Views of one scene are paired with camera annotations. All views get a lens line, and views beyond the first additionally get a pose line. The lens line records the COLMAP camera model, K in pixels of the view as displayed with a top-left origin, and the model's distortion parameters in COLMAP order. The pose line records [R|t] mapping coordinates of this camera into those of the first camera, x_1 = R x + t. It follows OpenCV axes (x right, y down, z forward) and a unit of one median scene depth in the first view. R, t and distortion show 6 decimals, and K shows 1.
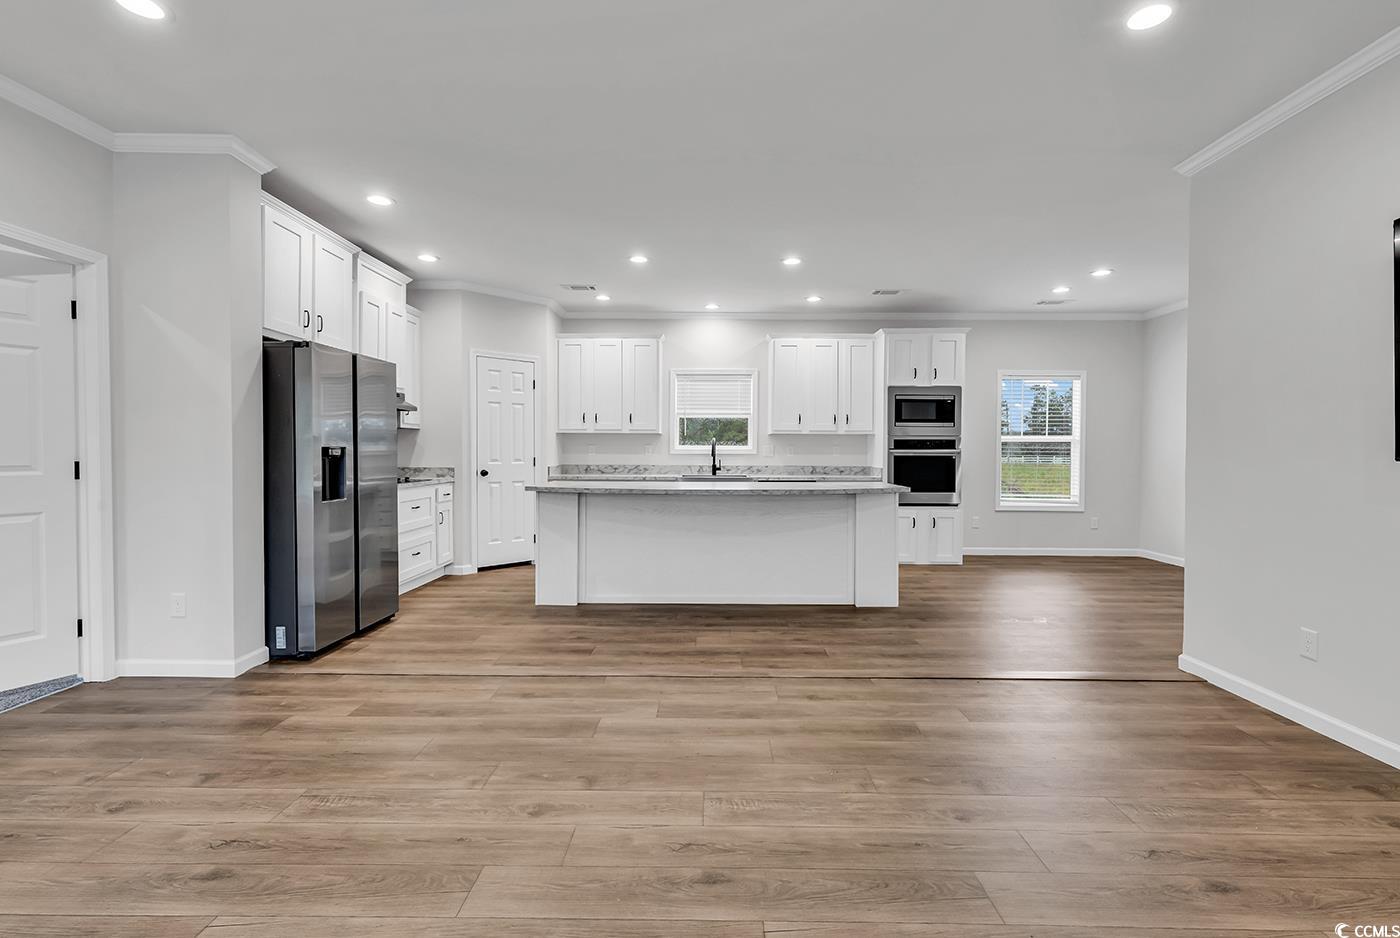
lens RADIAL K [[661.1, 0, 691.3], [0, 661.1, 456.7], [0, 0, 1]] dist [0.011742, -0.000667]
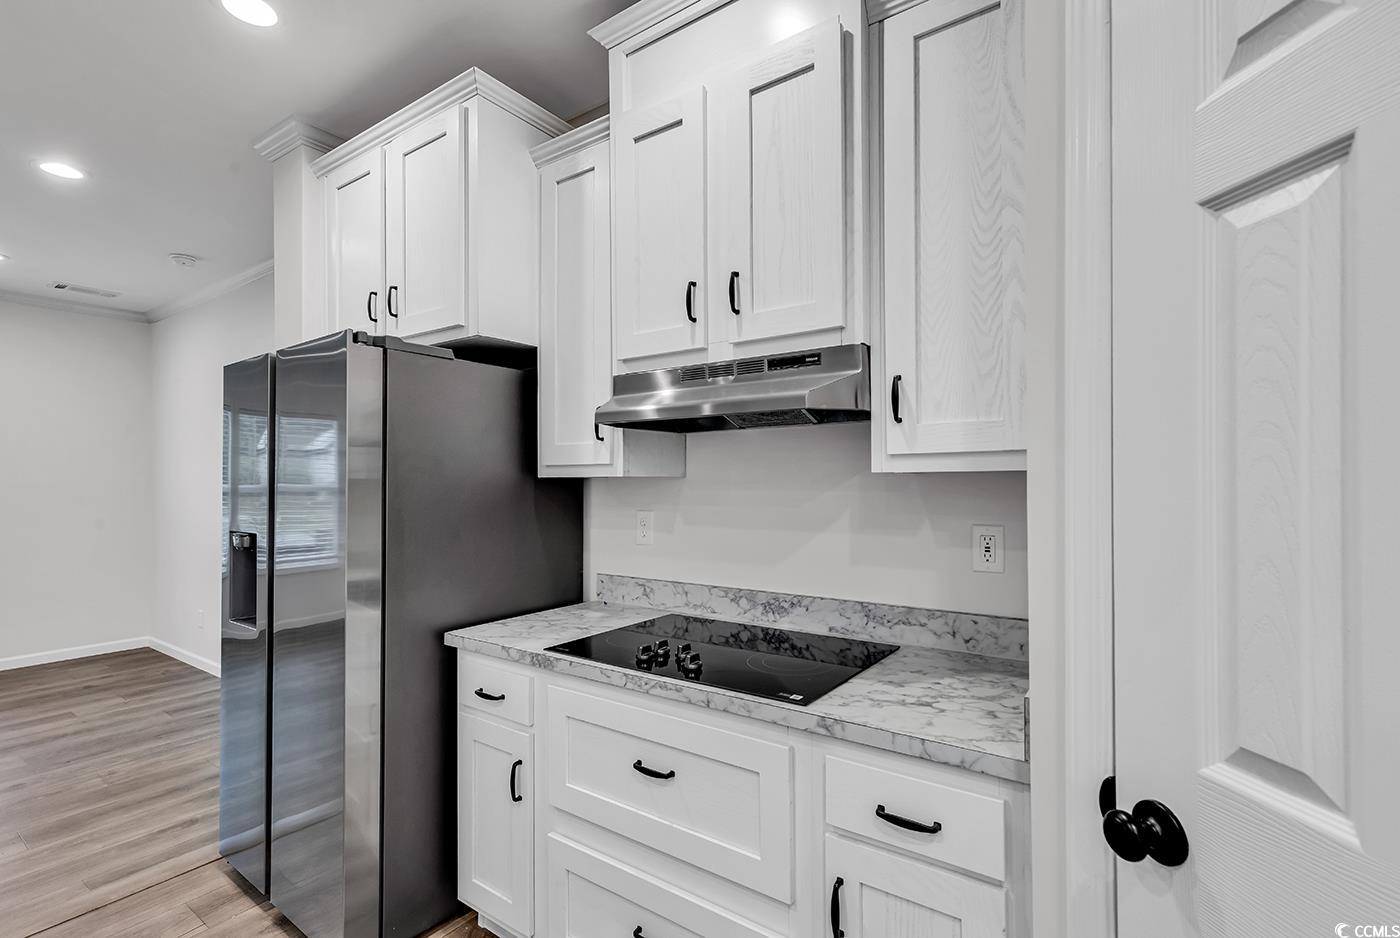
lens RADIAL K [[642.2, 0, 680.1], [0, 642.2, 472.6], [0, 0, 1]] dist [0.000745, 0.000015]
pose [[-0.549069, -0.009725, -0.835721, -0.163893], [-0.004474, 0.999952, -0.008697, -0.036794], [0.835765, -0.001036, -0.549086, 0.951163]]
